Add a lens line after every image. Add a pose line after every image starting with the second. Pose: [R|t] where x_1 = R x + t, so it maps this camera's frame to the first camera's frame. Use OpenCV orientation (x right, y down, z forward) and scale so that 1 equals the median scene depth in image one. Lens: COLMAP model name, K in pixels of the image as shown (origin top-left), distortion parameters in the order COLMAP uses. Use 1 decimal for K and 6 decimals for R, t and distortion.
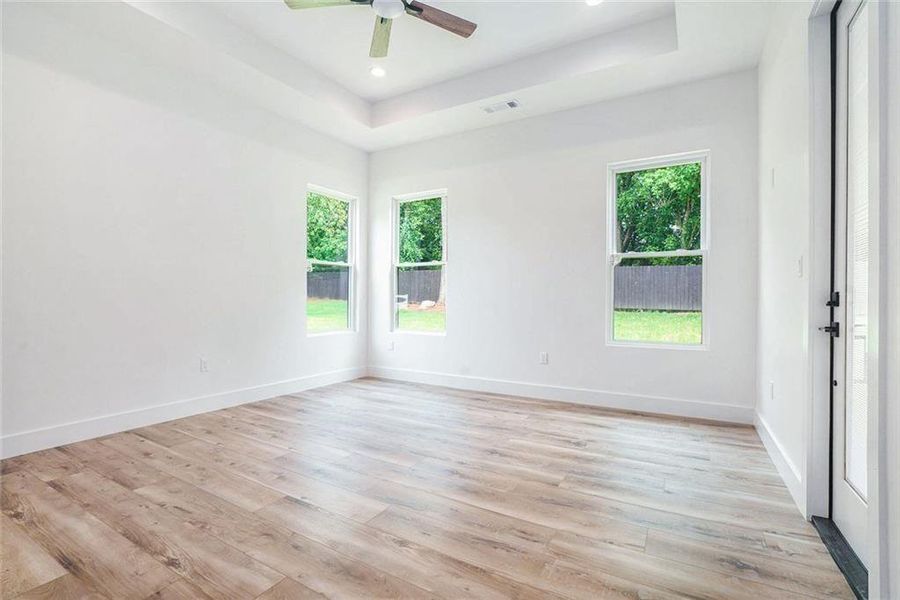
lens RADIAL K [[420.6, 0, 439.2], [0, 420.6, 298.4], [0, 0, 1]] dist [-0.042217, 0.014577]
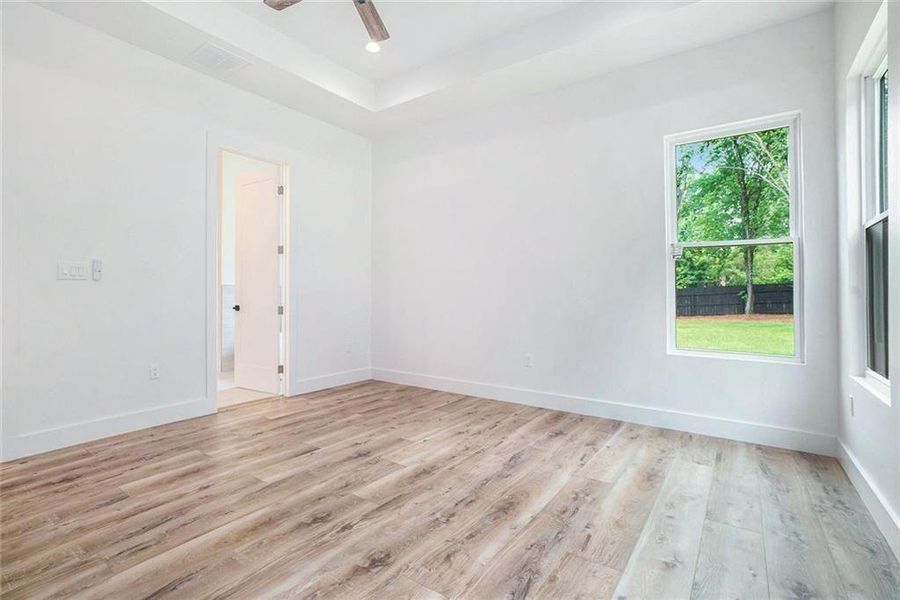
lens RADIAL K [[420.6, 0, 439.2], [0, 420.6, 298.4], [0, 0, 1]] dist [-0.042217, 0.014577]
pose [[-0.077796, -0.000166, -0.996969, 0.742300], [-0.008752, 0.999962, 0.000516, 0.003460], [0.996931, 0.008766, -0.077794, 1.208052]]
